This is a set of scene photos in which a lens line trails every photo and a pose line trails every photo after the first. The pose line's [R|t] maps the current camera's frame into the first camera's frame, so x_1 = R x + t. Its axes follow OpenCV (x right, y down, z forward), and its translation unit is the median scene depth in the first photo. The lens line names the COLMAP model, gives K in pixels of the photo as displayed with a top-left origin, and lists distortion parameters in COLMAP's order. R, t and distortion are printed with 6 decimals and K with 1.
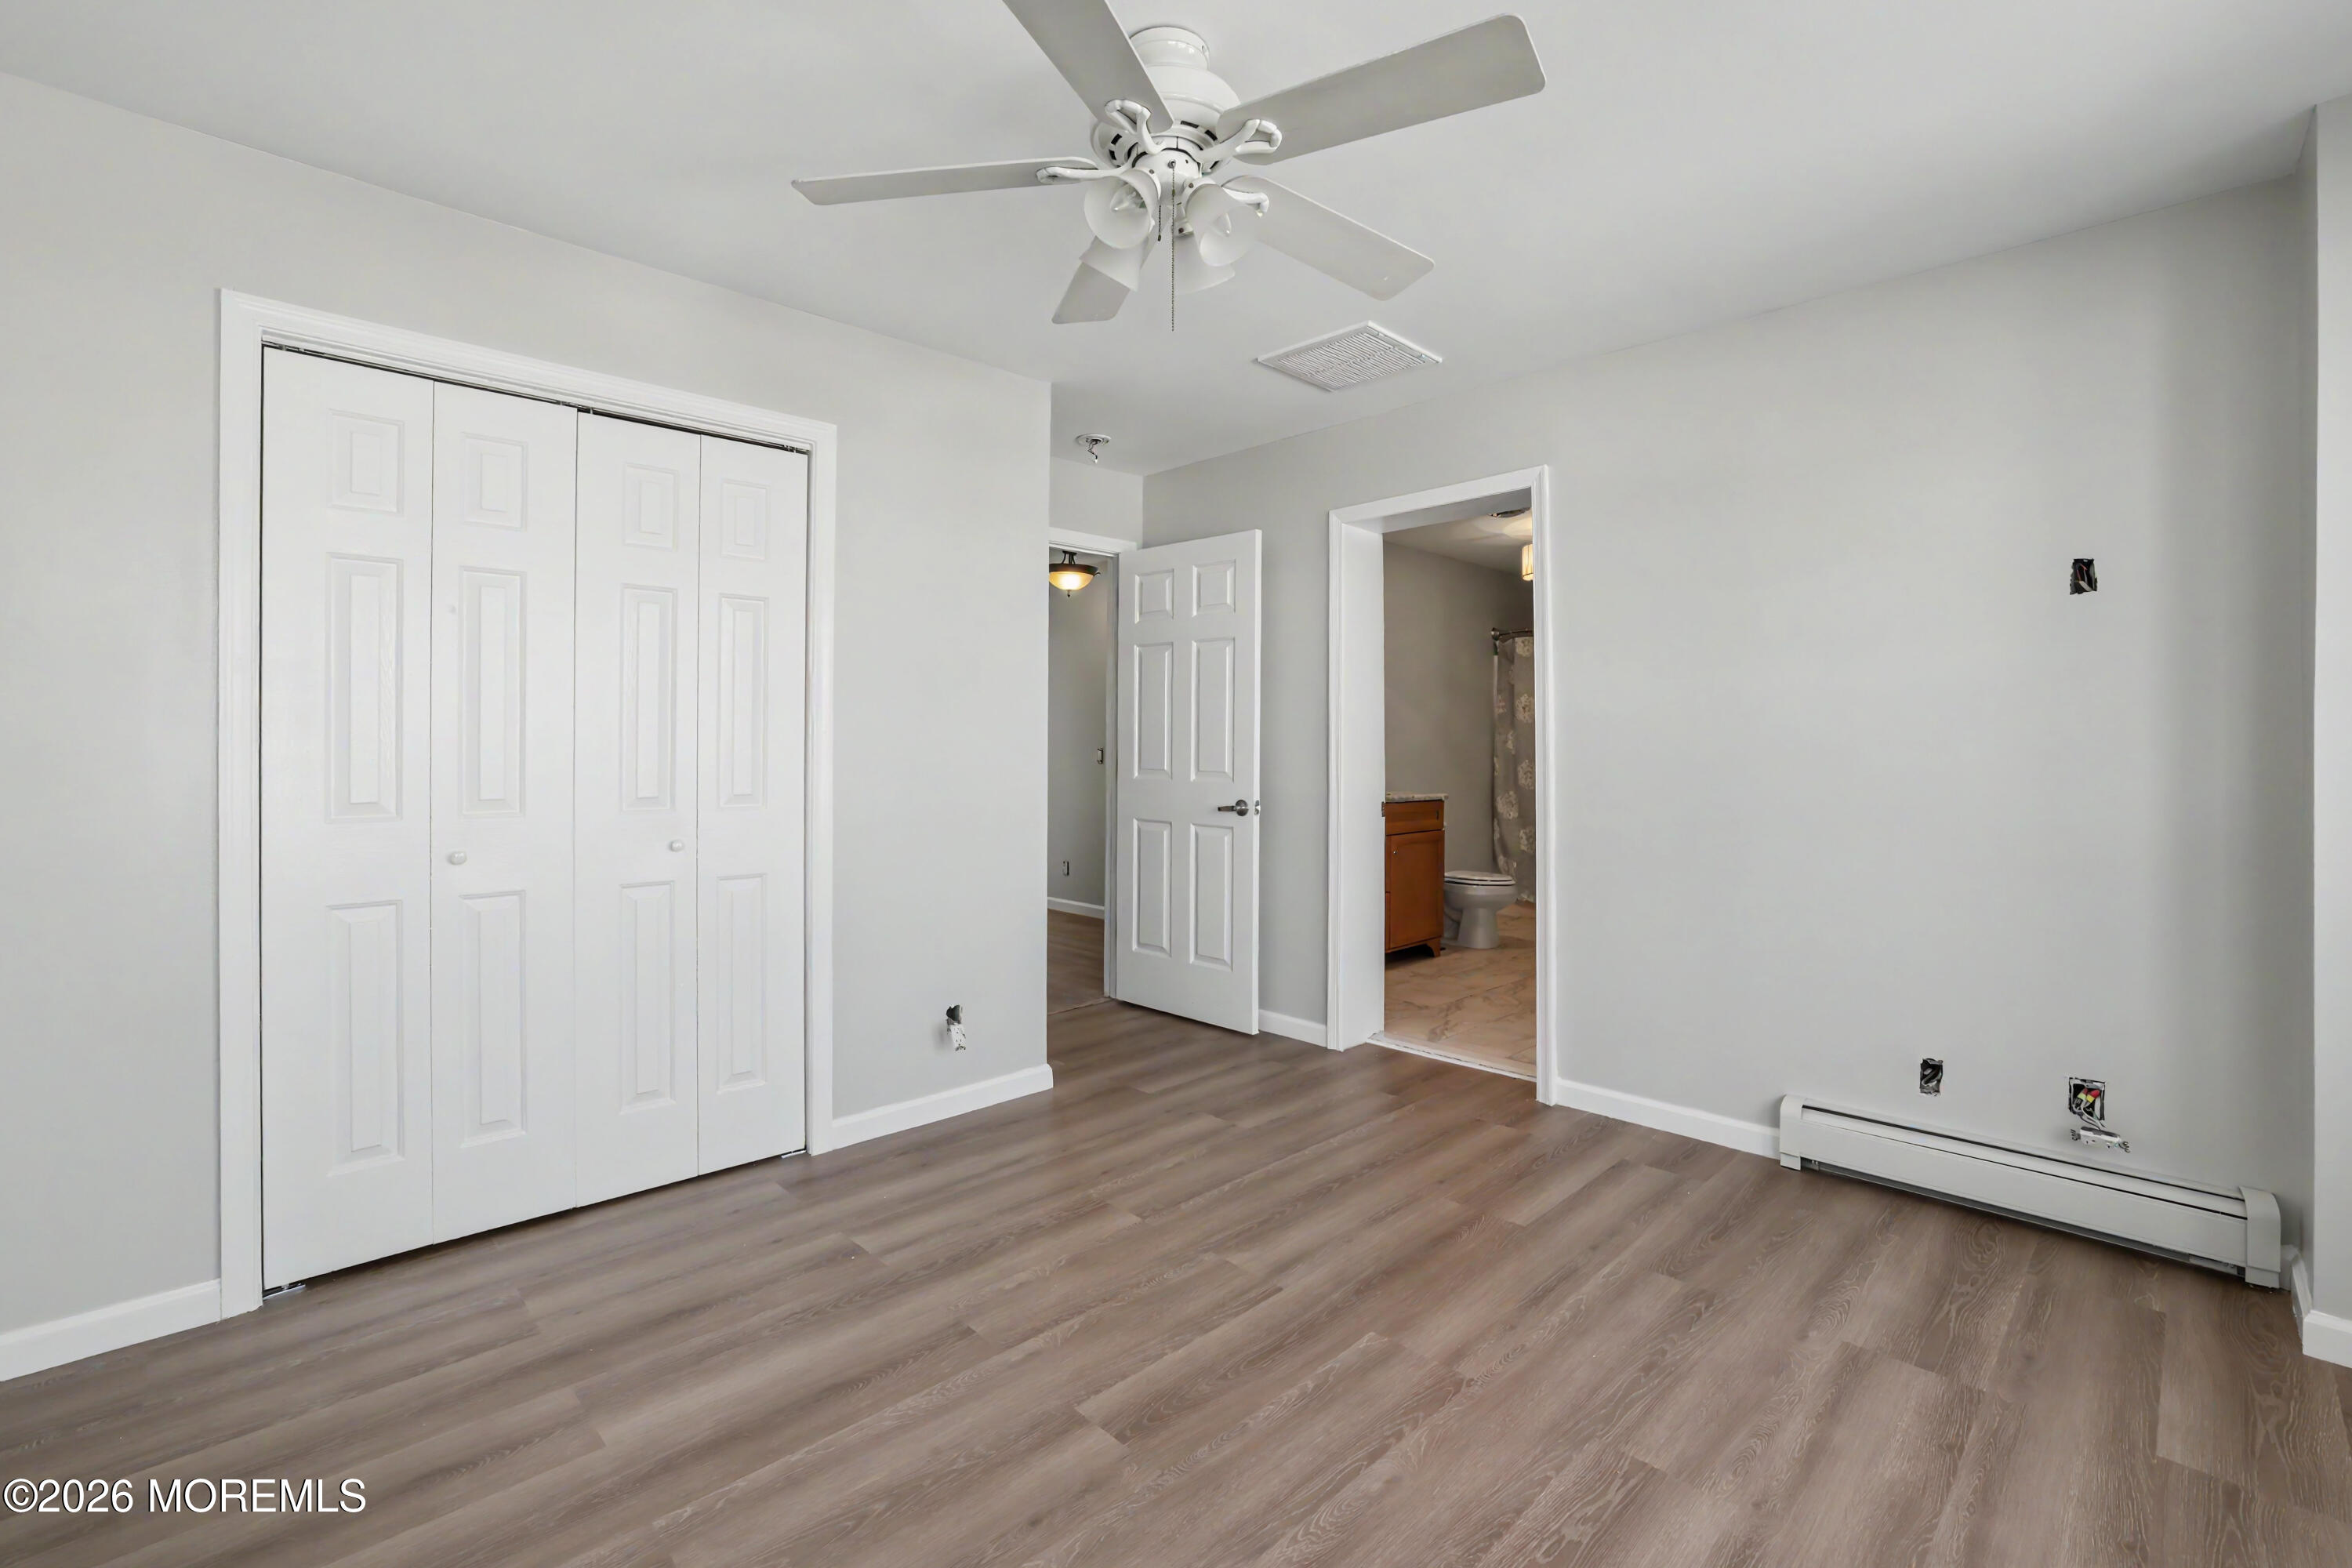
lens RADIAL K [[1018.2, 0, 1194.1], [0, 1018.2, 736.5], [0, 0, 1]] dist [-0.041957, 0.013402]
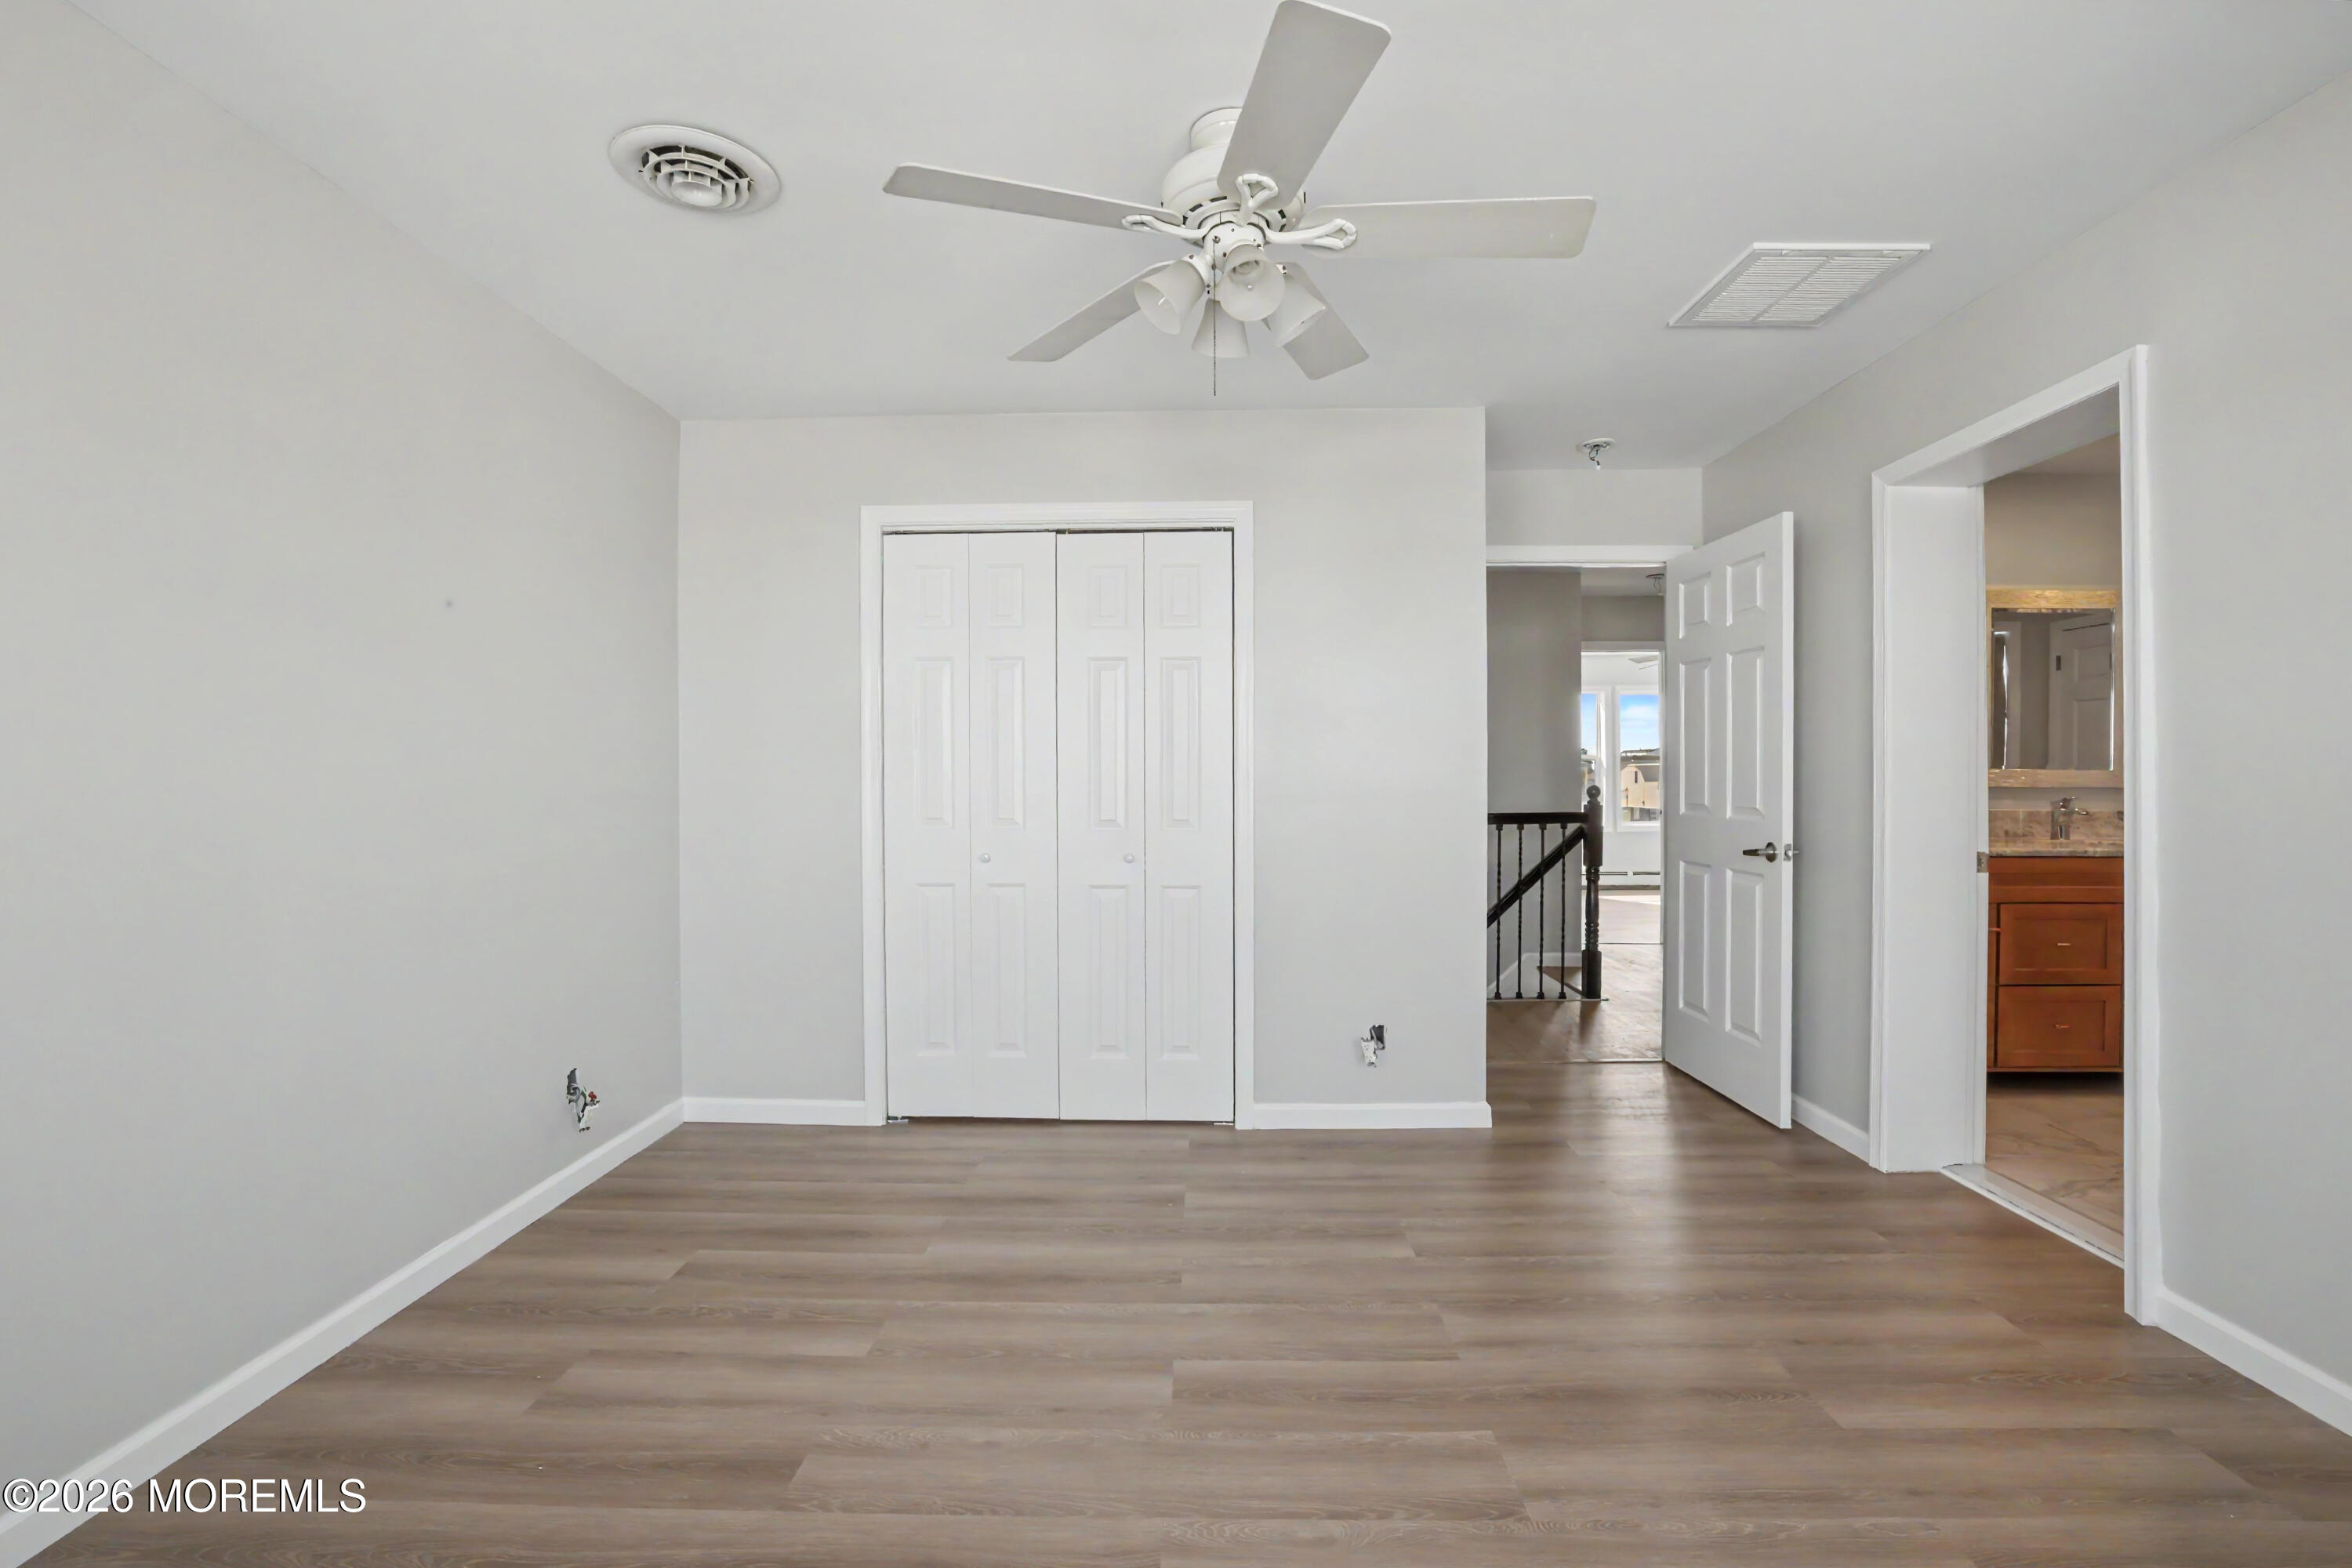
lens RADIAL K [[1018.2, 0, 1168.2], [0, 1018.2, 786.2], [0, 0, 1]] dist [-0.041957, 0.013402]
pose [[0.705547, 0.001944, -0.708660, 0.456197], [0.011856, 0.999824, 0.014546, -0.002349], [0.708563, -0.018665, 0.705400, 0.128701]]
